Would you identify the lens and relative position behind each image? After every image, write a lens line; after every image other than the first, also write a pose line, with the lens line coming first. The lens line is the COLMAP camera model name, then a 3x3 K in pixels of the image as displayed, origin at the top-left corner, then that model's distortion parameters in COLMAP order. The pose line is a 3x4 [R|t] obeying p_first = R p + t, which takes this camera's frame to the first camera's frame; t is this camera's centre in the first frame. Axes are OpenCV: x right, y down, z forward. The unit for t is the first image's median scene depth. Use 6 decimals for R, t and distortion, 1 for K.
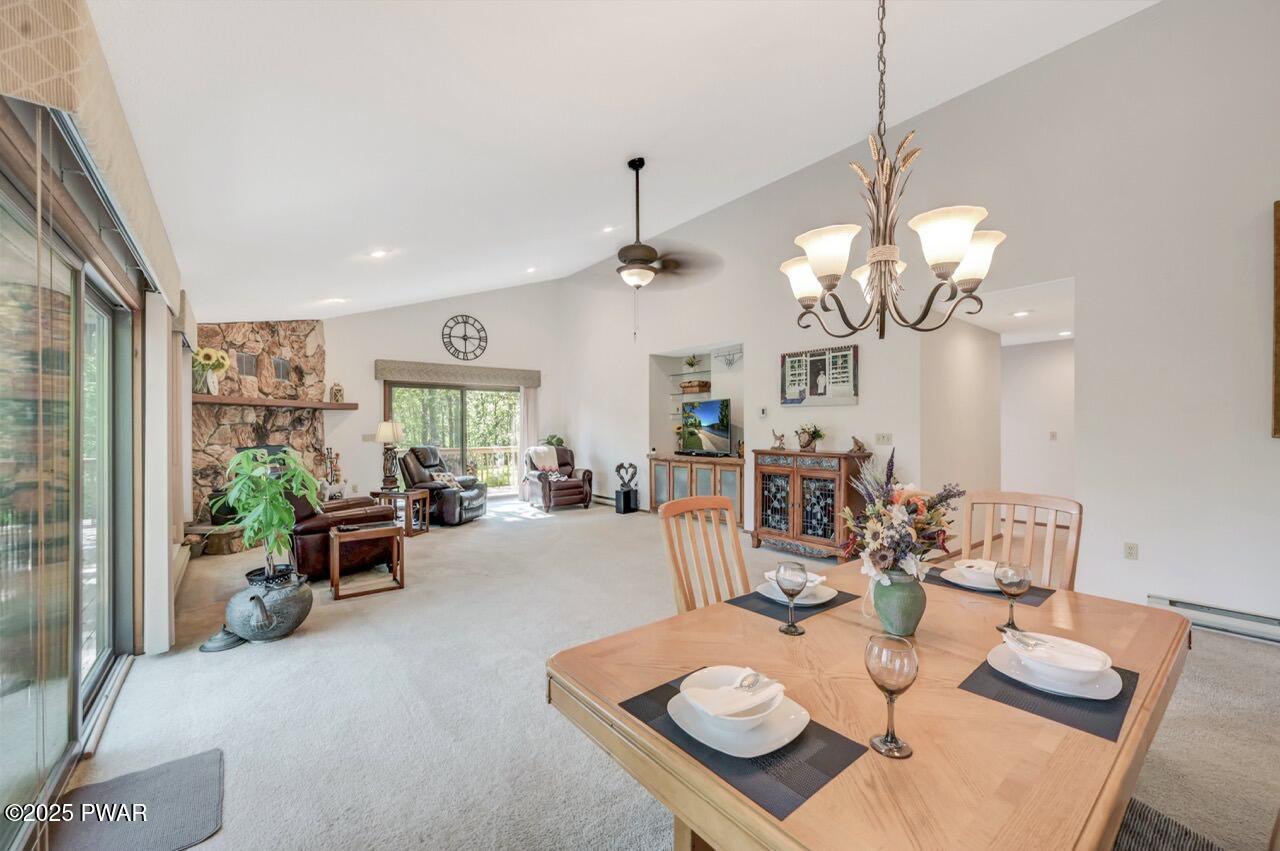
lens RADIAL K [[503.6, 0, 640.0], [0, 503.6, 425.5], [0, 0, 1]] dist [-0.000780, -0.000033]
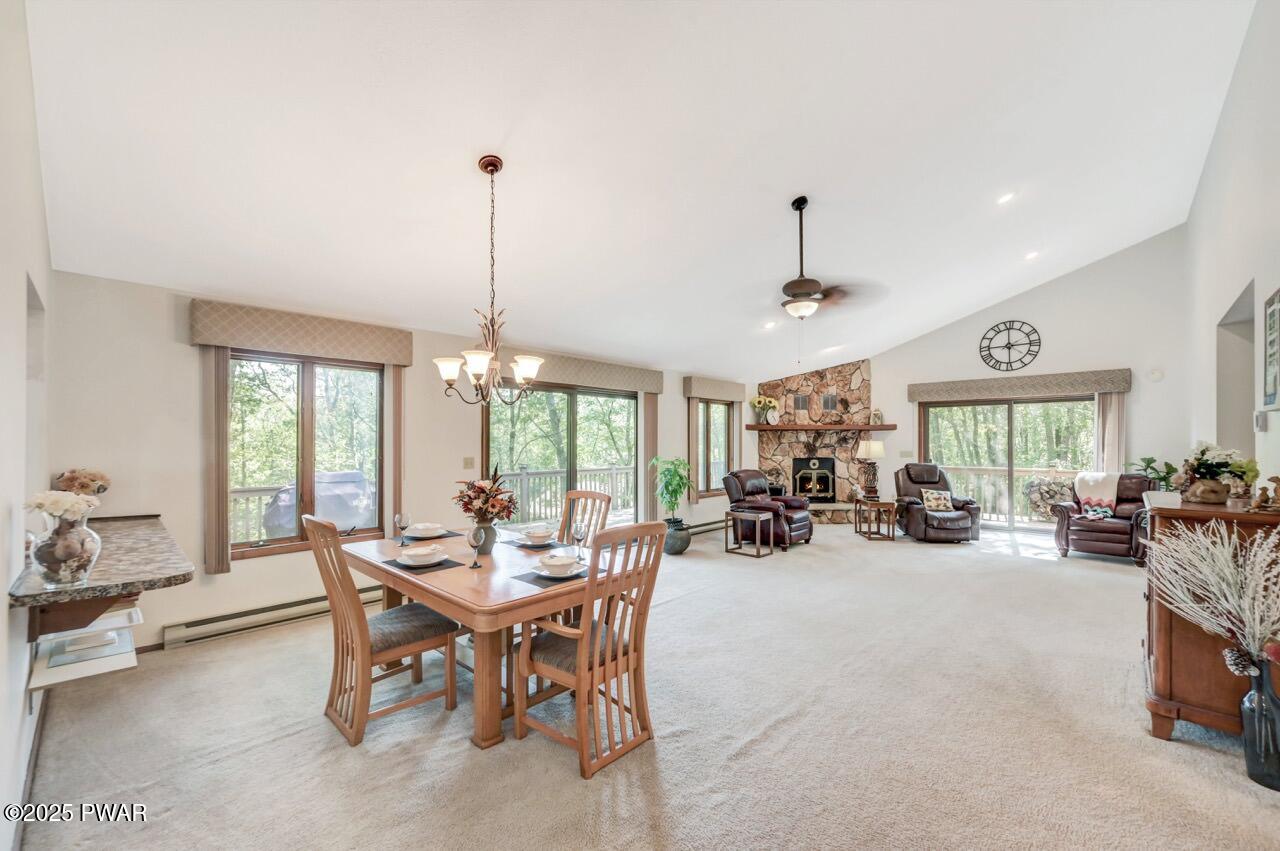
lens RADIAL K [[516.4, 0, 636.8], [0, 516.4, 444.0], [0, 0, 1]] dist [0.001323, 0.000181]
pose [[0.147552, 0.005614, -0.989038, 0.583287], [0.000828, 0.999983, 0.005800, -0.006492], [0.989054, -0.001675, 0.147545, 0.257027]]
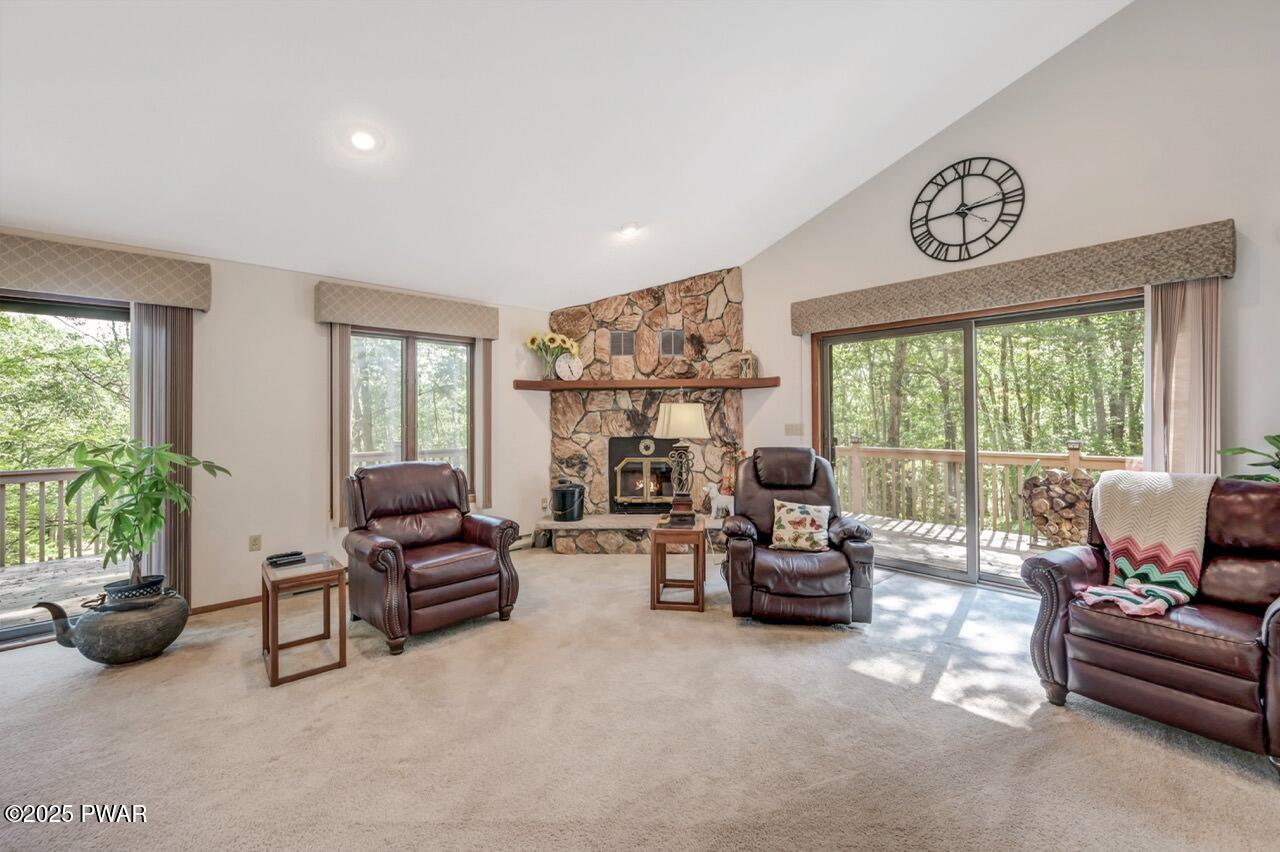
lens RADIAL K [[516.9, 0, 640.1], [0, 516.9, 417.8], [0, 0, 1]] dist [-0.000199, 0.000236]
pose [[0.084924, -0.001475, -0.996386, 0.106746], [0.008418, 0.999964, -0.000762, 0.009505], [0.996352, -0.008323, 0.084934, 0.838913]]
